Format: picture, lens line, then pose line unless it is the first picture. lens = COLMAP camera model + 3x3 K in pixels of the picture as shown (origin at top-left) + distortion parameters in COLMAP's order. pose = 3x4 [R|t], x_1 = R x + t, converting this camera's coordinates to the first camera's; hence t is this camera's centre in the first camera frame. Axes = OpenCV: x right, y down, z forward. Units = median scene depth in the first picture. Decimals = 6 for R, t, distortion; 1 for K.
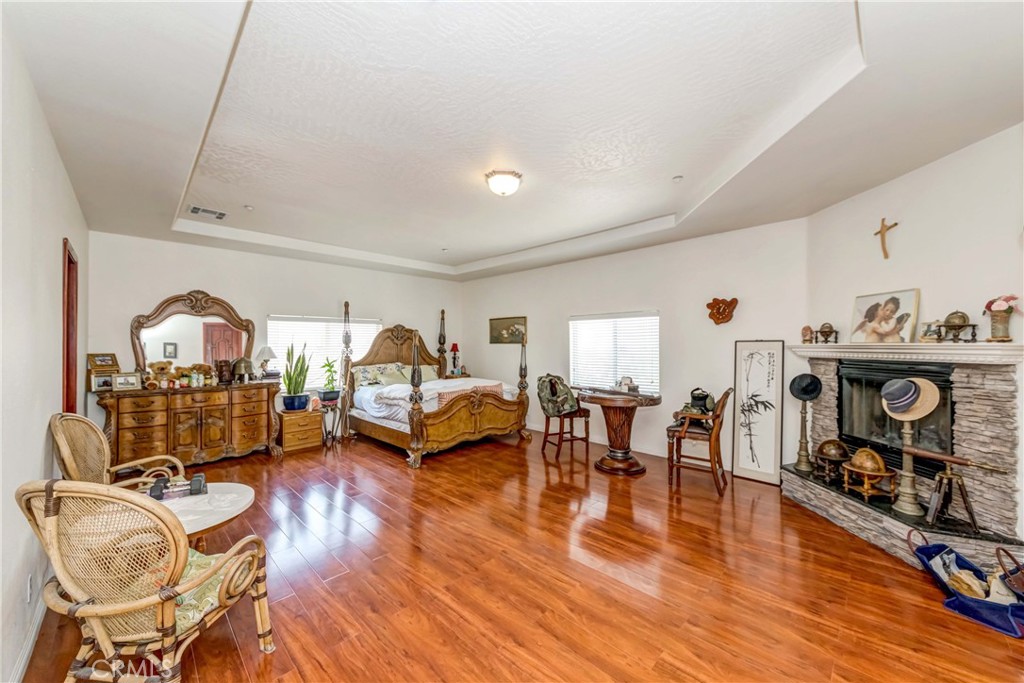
lens RADIAL K [[380.2, 0, 513.9], [0, 380.2, 336.5], [0, 0, 1]] dist [-0.001937, -0.000136]
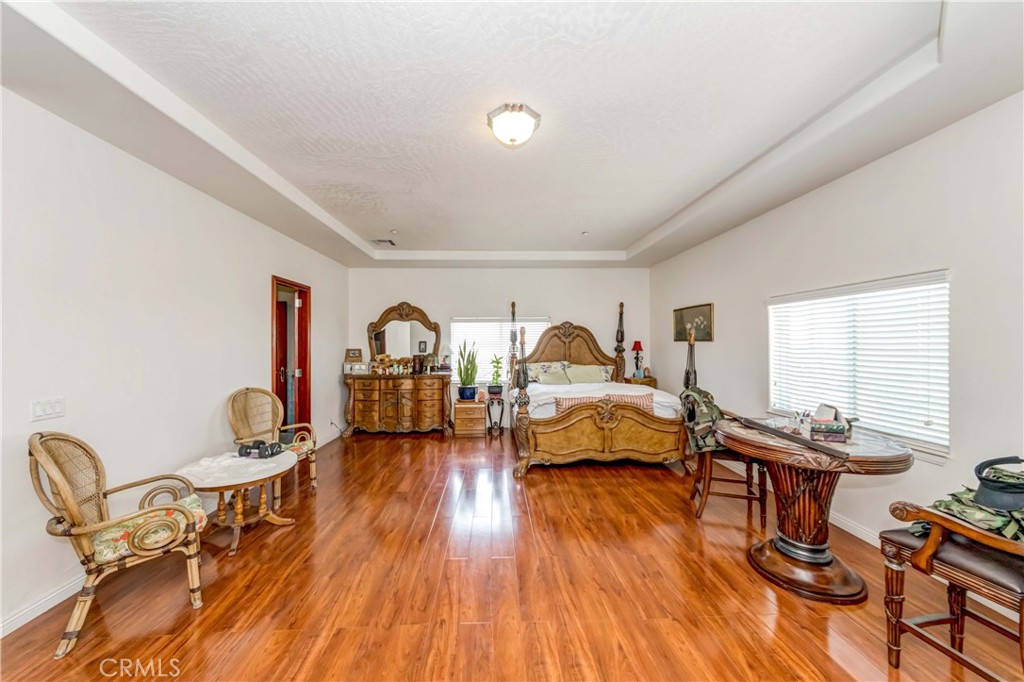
lens RADIAL K [[365.5, 0, 514.3], [0, 365.5, 339.8], [0, 0, 1]] dist [0.000840, 0.000038]
pose [[0.721011, -0.004689, -0.692908, 0.290097], [0.016179, 0.999818, 0.010070, 0.003740], [0.692735, -0.018471, 0.720956, 0.298014]]
